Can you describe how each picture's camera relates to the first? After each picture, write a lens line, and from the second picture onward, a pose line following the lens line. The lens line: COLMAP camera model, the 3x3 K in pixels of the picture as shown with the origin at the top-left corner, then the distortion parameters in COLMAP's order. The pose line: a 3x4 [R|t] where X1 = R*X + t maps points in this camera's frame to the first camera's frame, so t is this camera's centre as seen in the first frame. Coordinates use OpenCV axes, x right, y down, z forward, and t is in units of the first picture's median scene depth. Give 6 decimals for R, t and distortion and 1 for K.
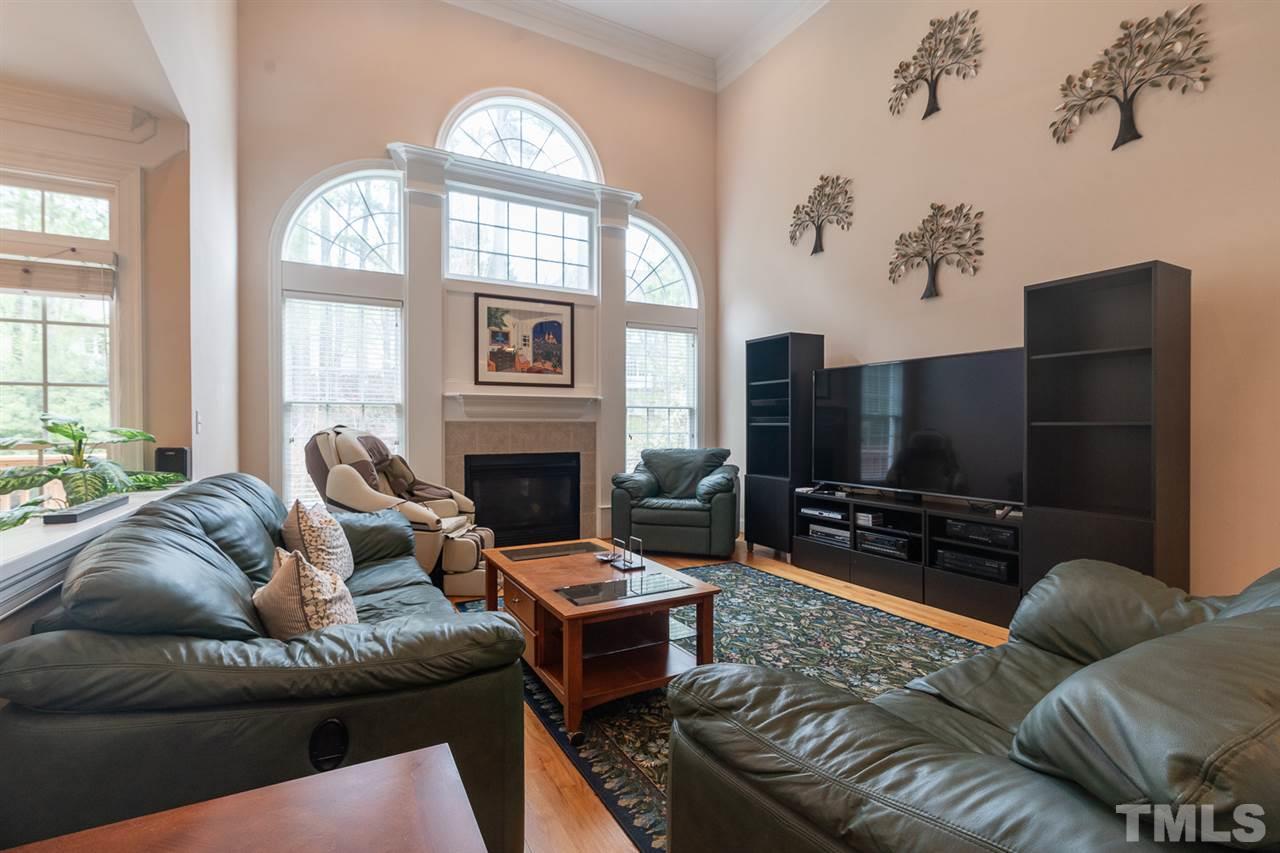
lens RADIAL K [[605.6, 0, 640.0], [0, 605.6, 426.5], [0, 0, 1]] dist [-0.001630, 0.001027]
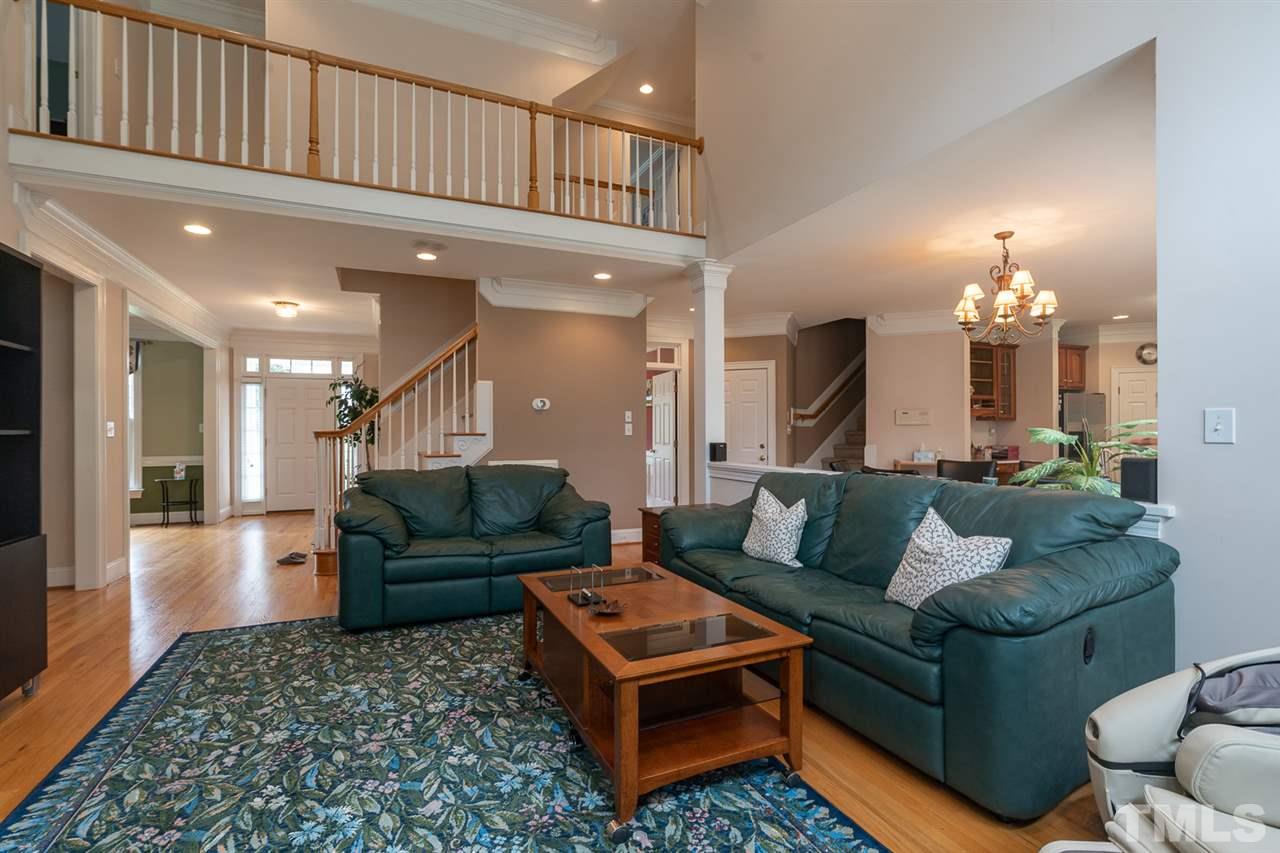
lens RADIAL K [[605.6, 0, 640.0], [0, 605.6, 426.5], [0, 0, 1]] dist [-0.001630, 0.001027]
pose [[-0.997018, 0.005125, 0.077004, -0.046796], [0.004574, 0.999963, -0.007321, 0.000376], [-0.077039, -0.006947, -0.997004, 0.541019]]
